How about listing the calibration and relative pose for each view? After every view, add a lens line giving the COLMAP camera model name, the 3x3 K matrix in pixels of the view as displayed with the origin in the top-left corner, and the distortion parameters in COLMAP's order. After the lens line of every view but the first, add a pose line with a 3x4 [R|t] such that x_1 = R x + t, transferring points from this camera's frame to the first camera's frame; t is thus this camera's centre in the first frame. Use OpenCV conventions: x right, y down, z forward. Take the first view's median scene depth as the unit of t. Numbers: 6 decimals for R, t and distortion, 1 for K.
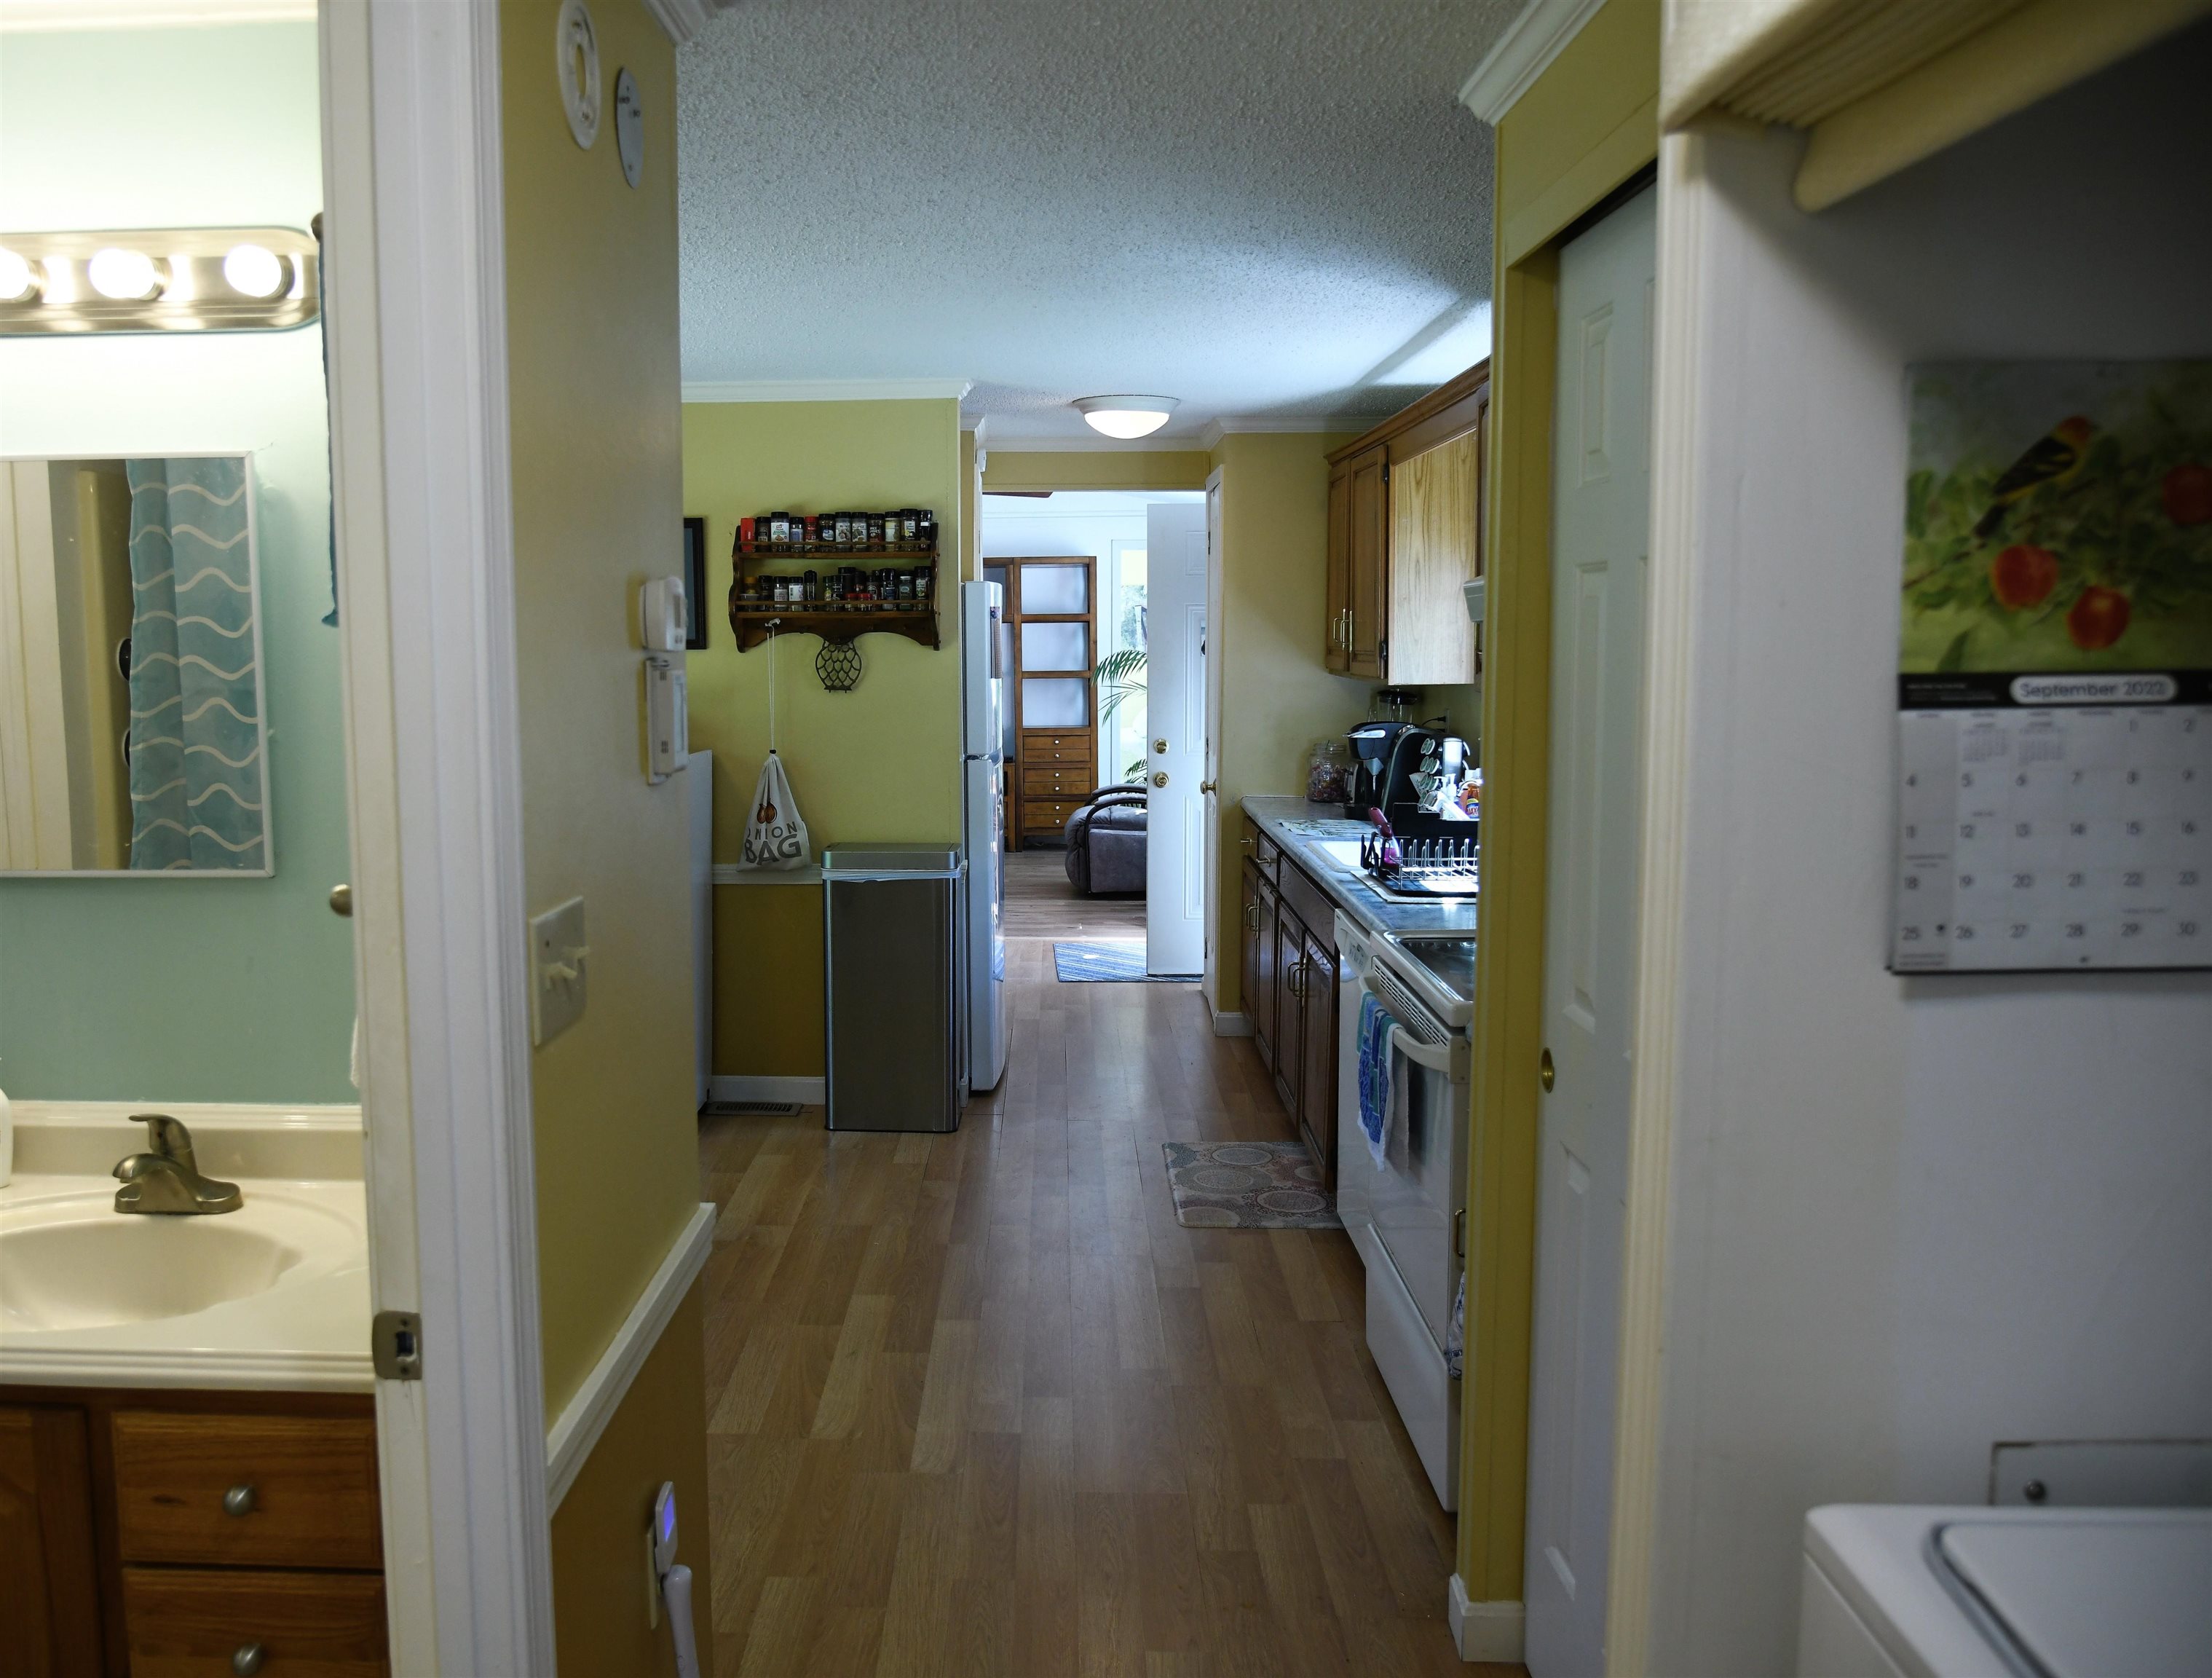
lens RADIAL K [[1797.5, 0, 960.8], [0, 1797.5, 835.0], [0, 0, 1]] dist [-0.036157, 0.000728]
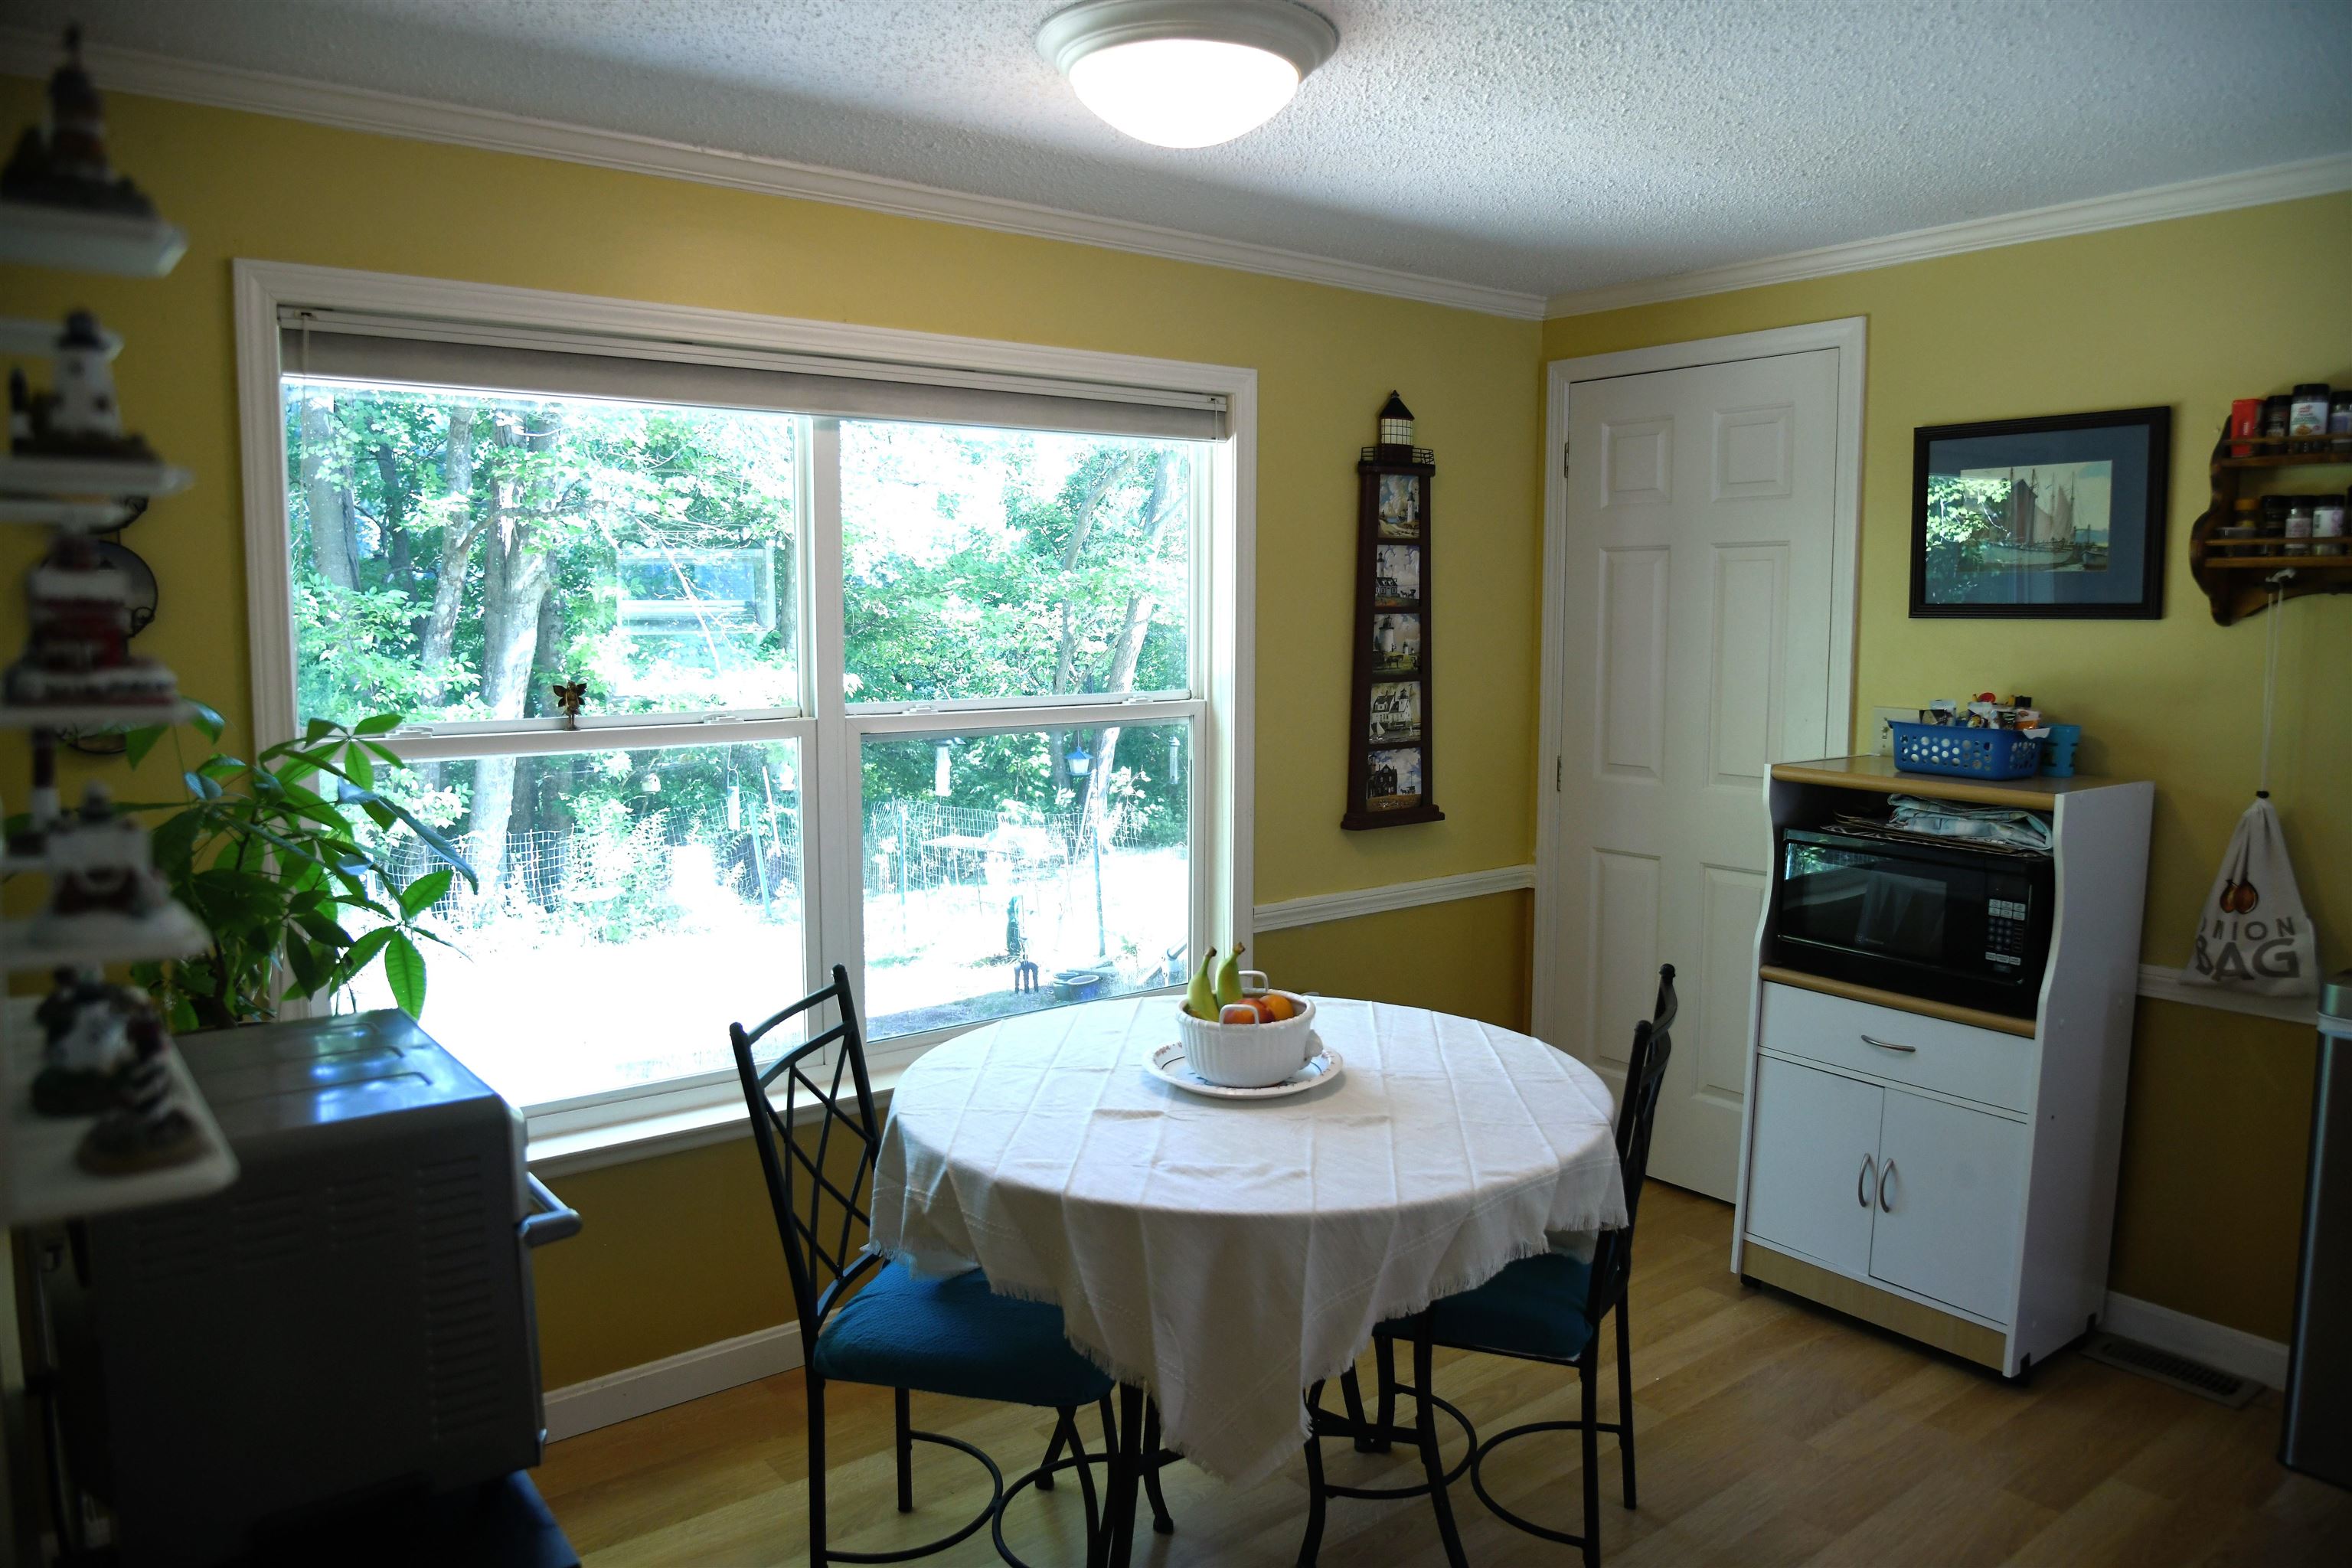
lens RADIAL K [[1602.0, 0, 1185.5], [0, 1602.0, 780.1], [0, 0, 1]] dist [-0.042599, 0.006545]
pose [[0.657349, 0.084773, -0.748803, 0.049889], [-0.085373, 0.995633, 0.037771, -0.041032], [0.748735, 0.039099, 0.661716, 0.400209]]
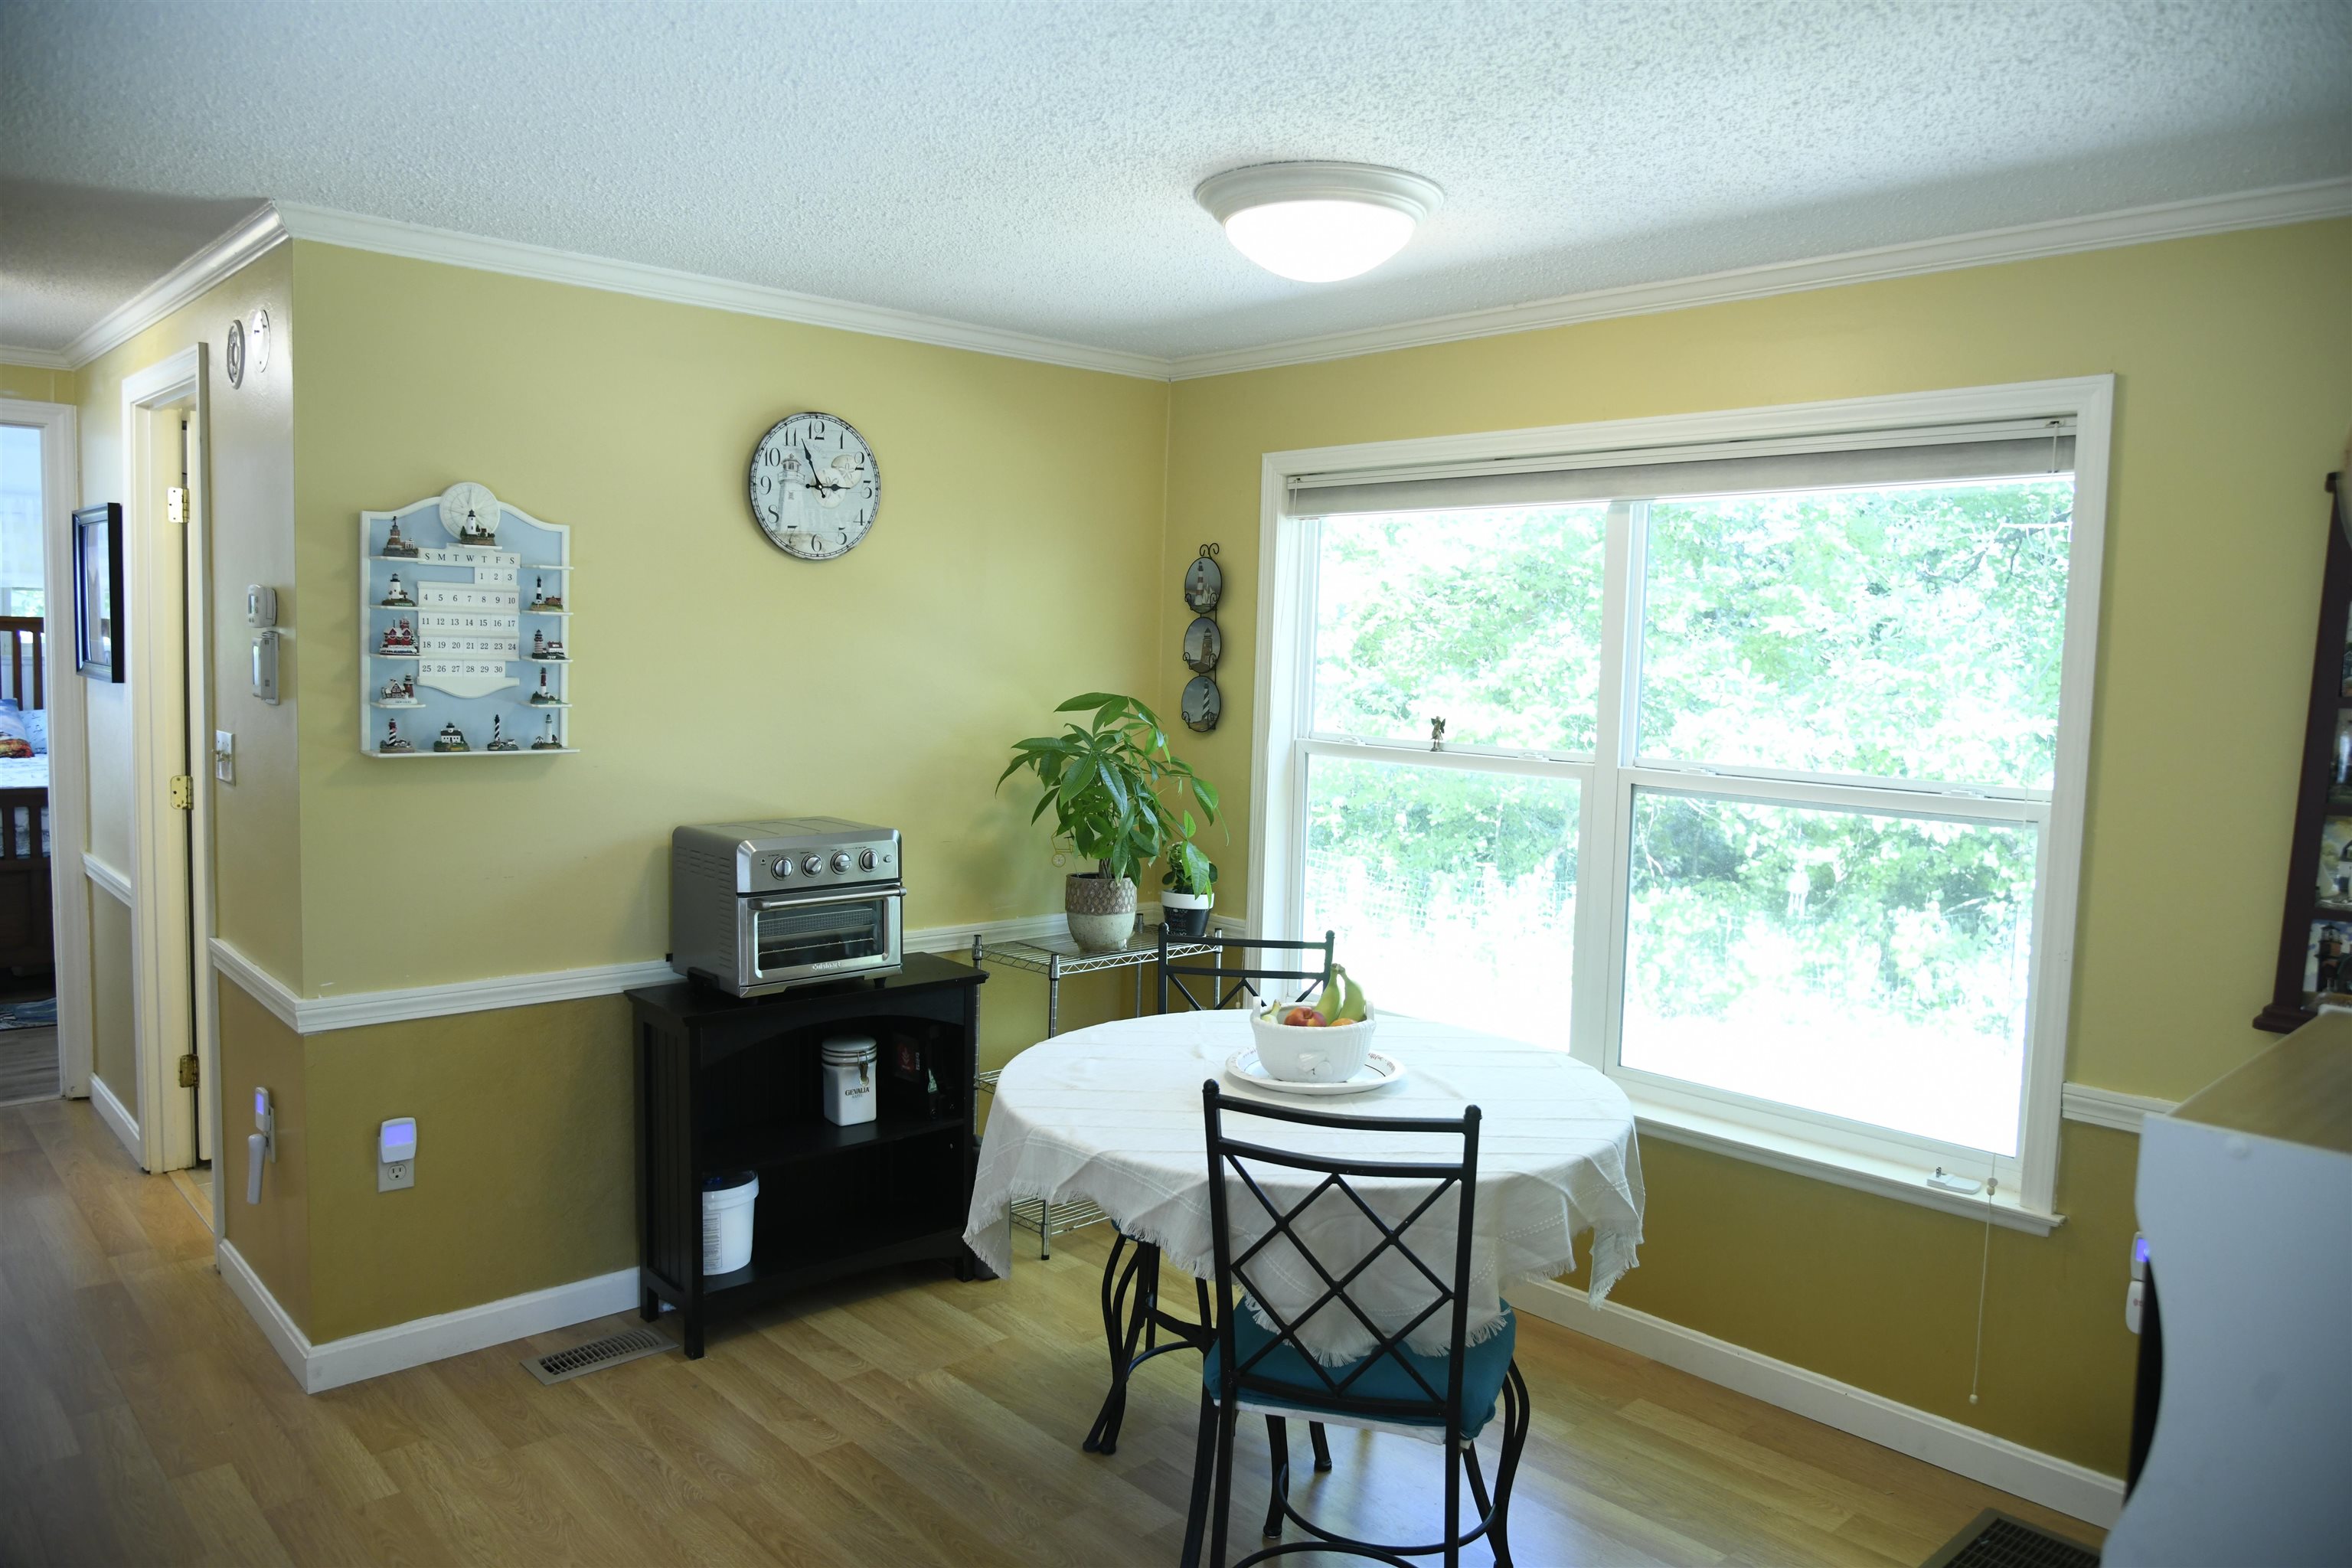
lens RADIAL K [[1622.3, 0, 1206.9], [0, 1622.3, 782.9], [0, 0, 1]] dist [-0.045574, 0.007669]
pose [[-0.691429, 0.045917, -0.720984, 0.119897], [-0.104481, 0.981131, 0.162683, -0.112658], [0.714850, 0.187813, -0.673585, 0.999994]]
